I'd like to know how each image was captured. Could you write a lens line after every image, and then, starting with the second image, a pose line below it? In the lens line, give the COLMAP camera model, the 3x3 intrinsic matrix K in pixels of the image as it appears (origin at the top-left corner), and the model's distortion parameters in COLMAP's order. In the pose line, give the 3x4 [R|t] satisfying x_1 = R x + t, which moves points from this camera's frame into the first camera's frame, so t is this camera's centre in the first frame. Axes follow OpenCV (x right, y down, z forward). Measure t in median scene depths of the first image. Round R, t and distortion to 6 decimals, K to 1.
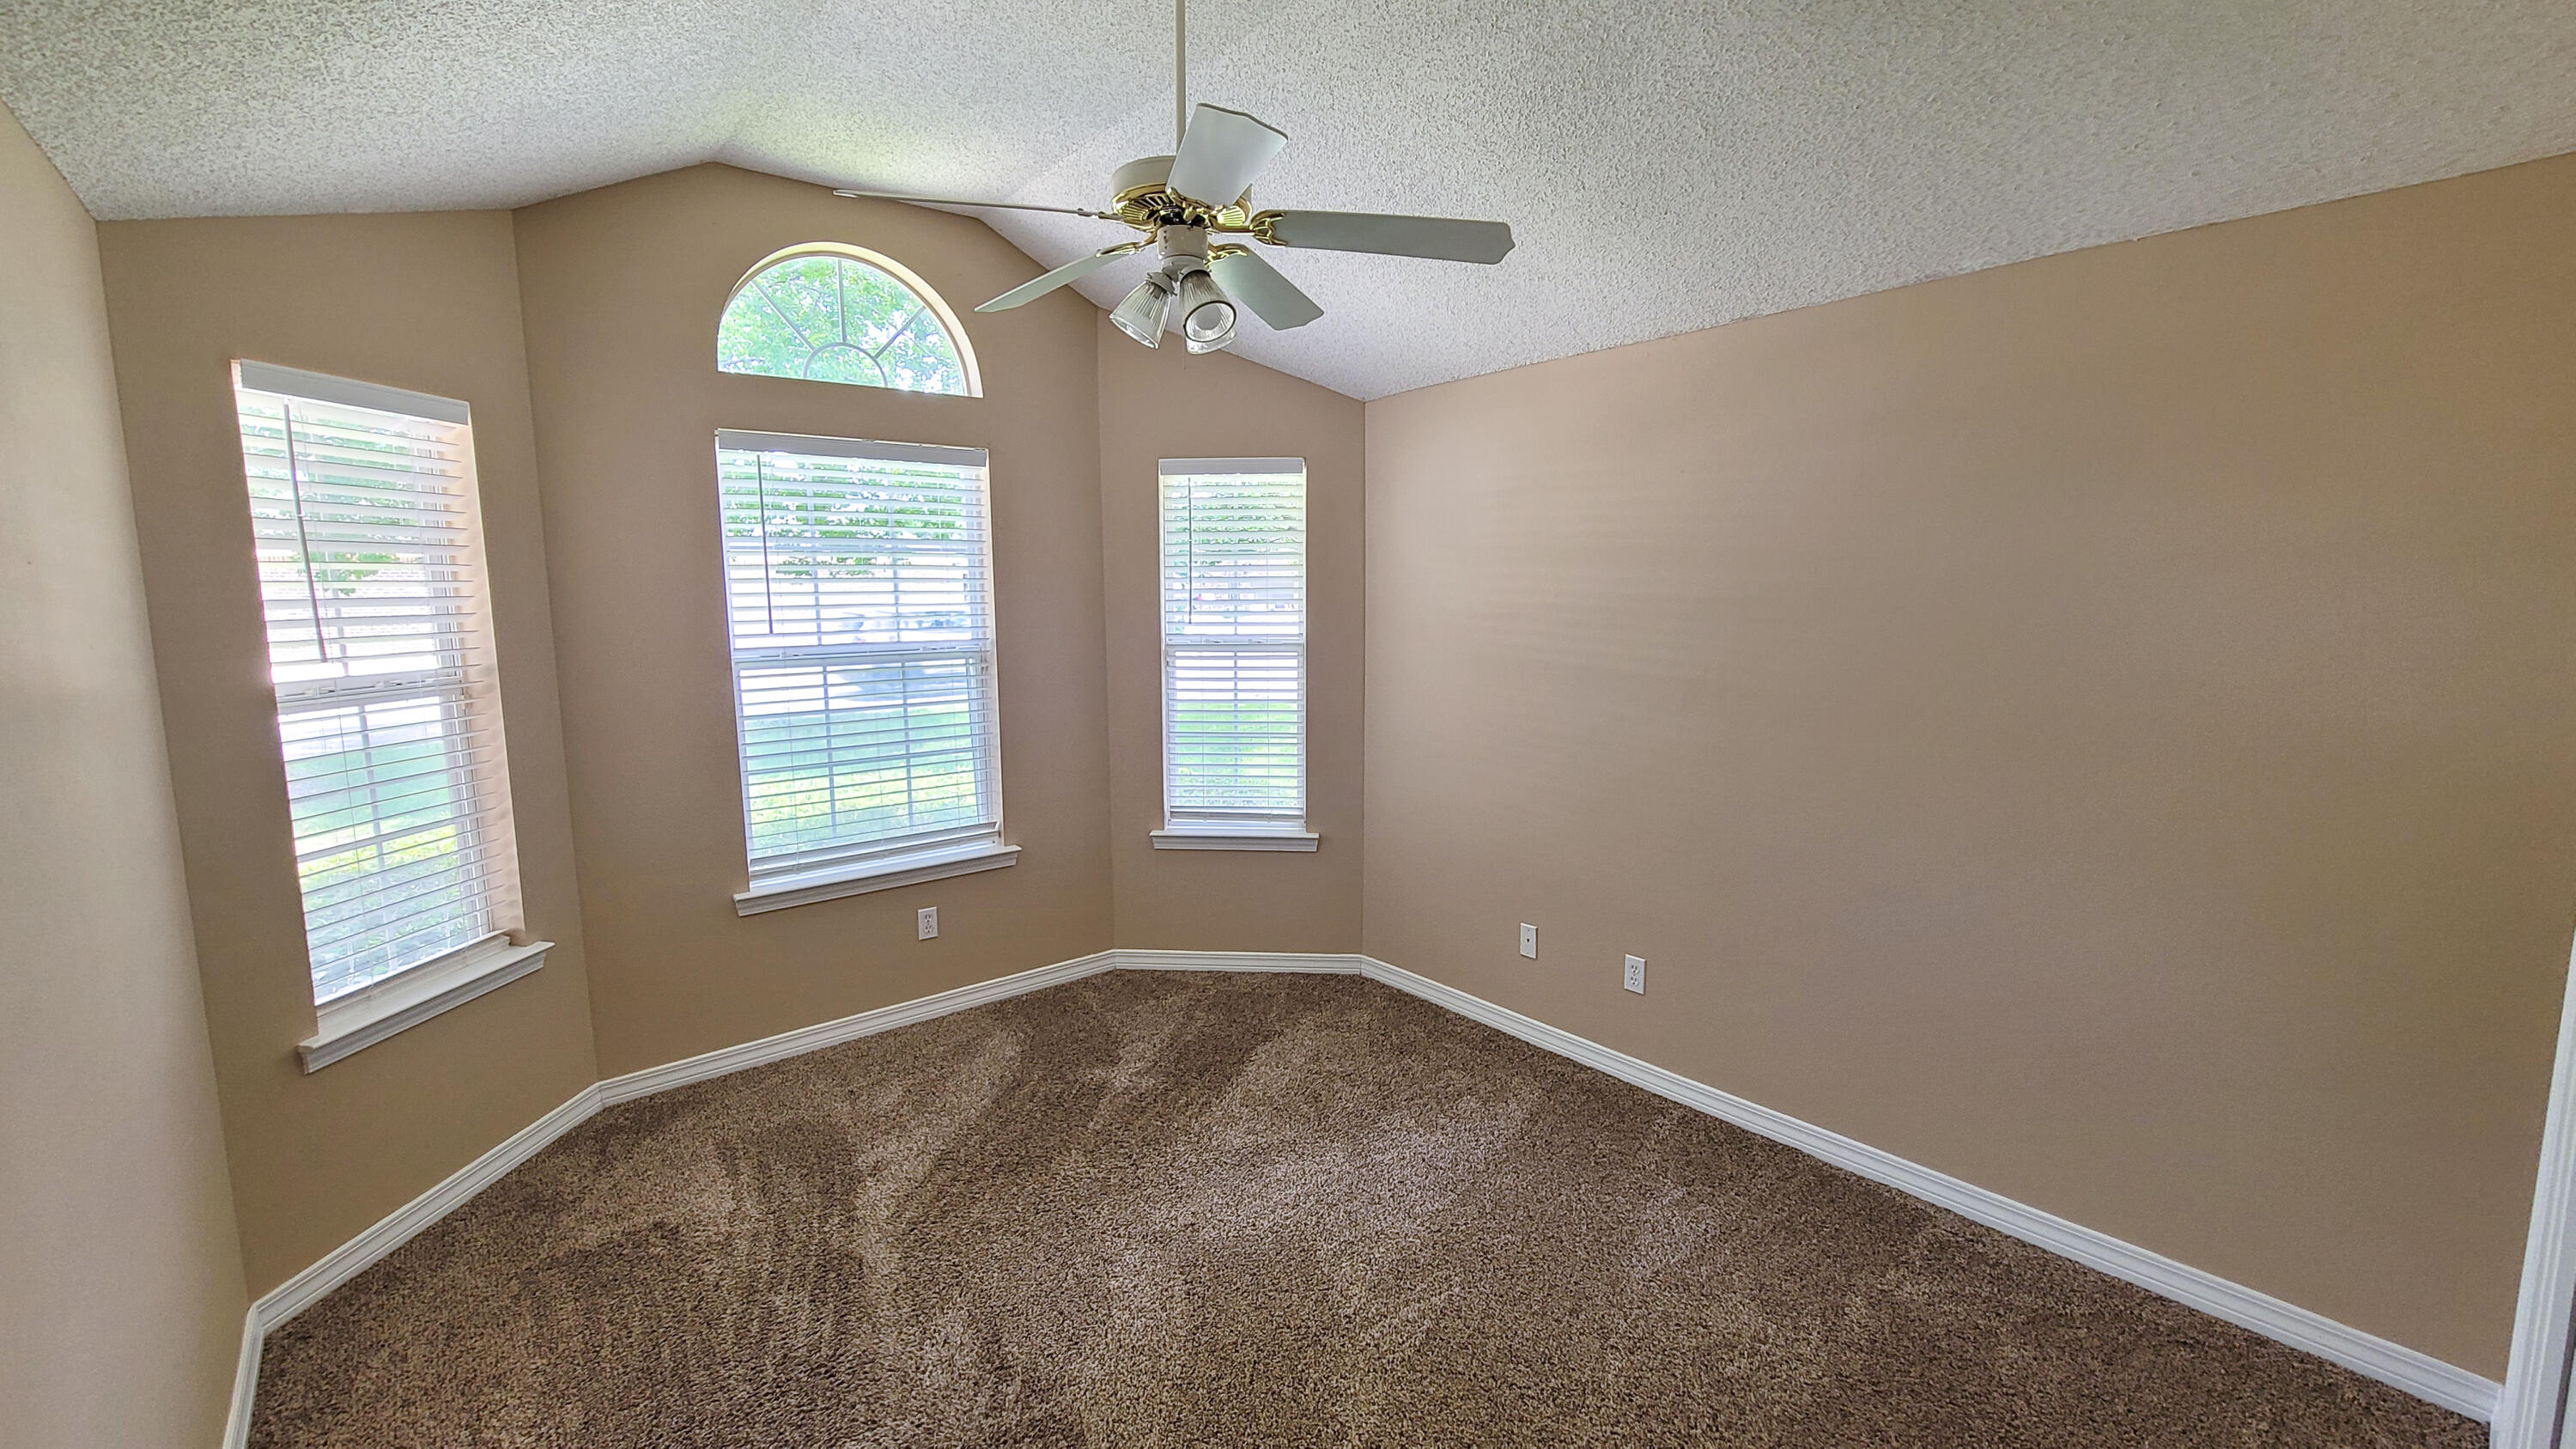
lens RADIAL K [[1054.6, 0, 1280.2], [0, 1054.6, 724.3], [0, 0, 1]] dist [-0.001265, -0.000504]
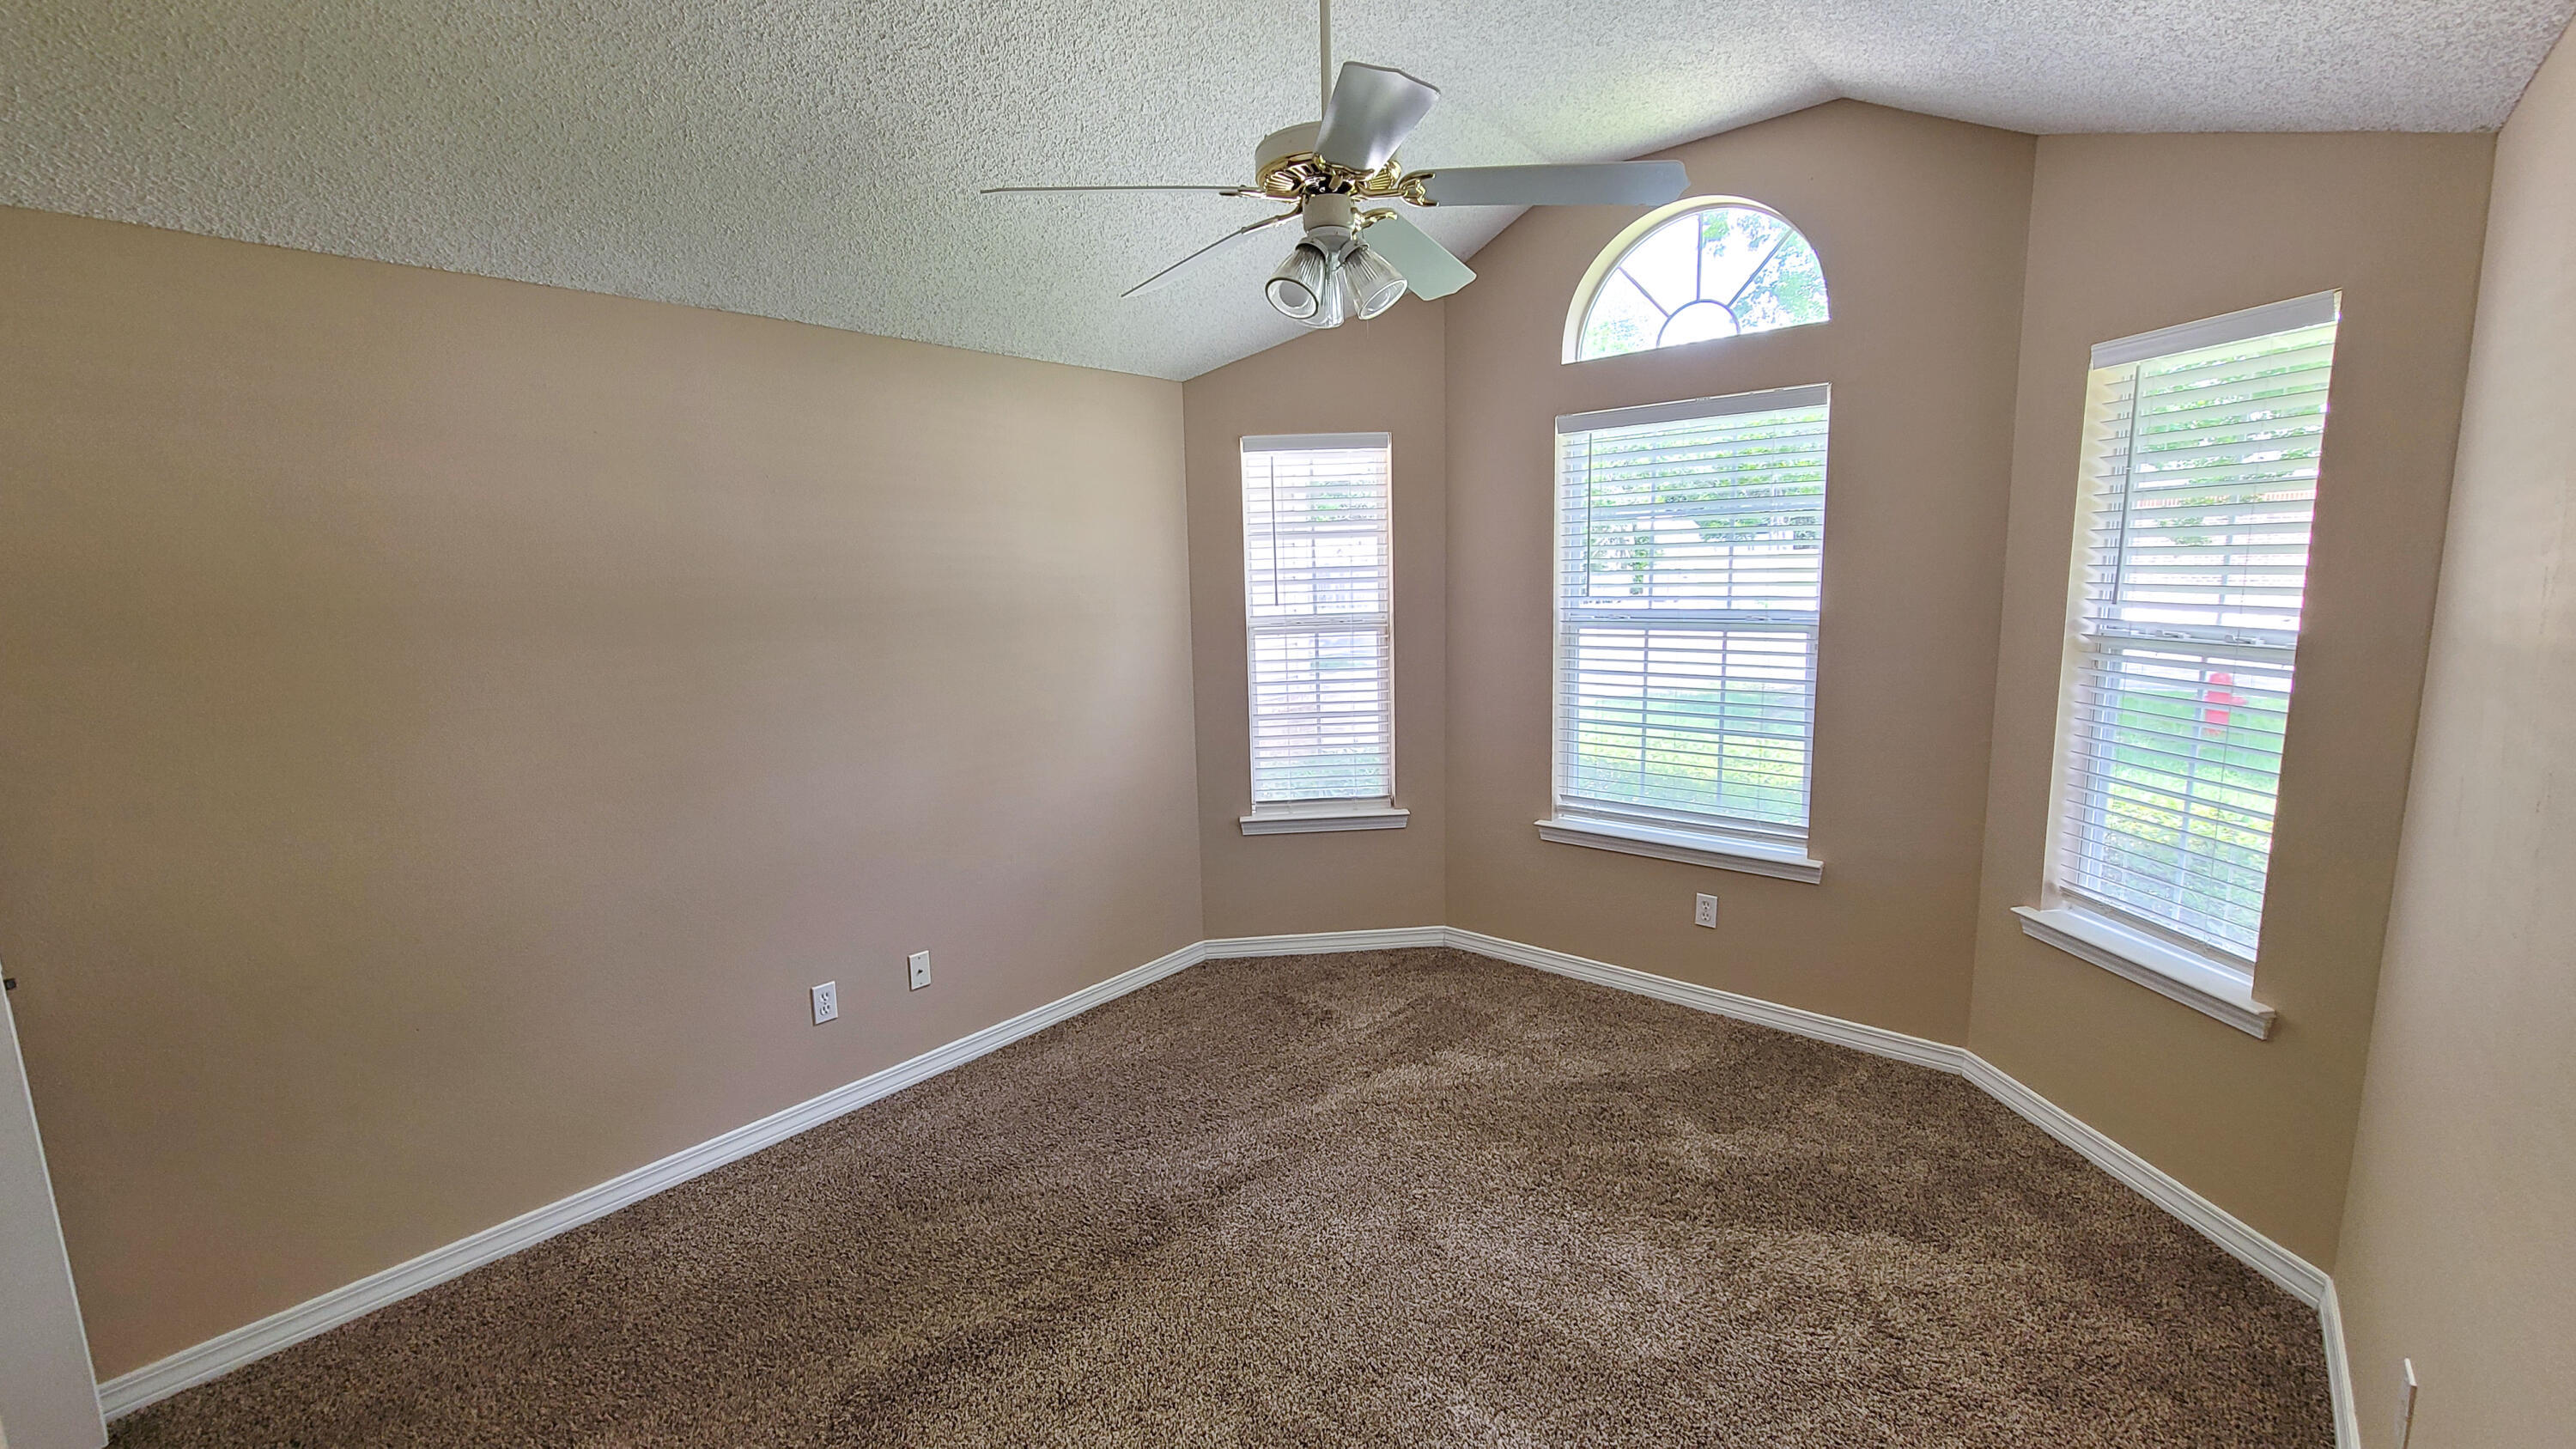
lens RADIAL K [[1054.6, 0, 1280.2], [0, 1054.6, 724.3], [0, 0, 1]] dist [-0.001265, -0.000504]
pose [[0.167433, 0.148321, -0.974663, 0.544058], [-0.104677, 0.985705, 0.132019, -0.065308], [0.980311, 0.079921, 0.180565, 0.488420]]
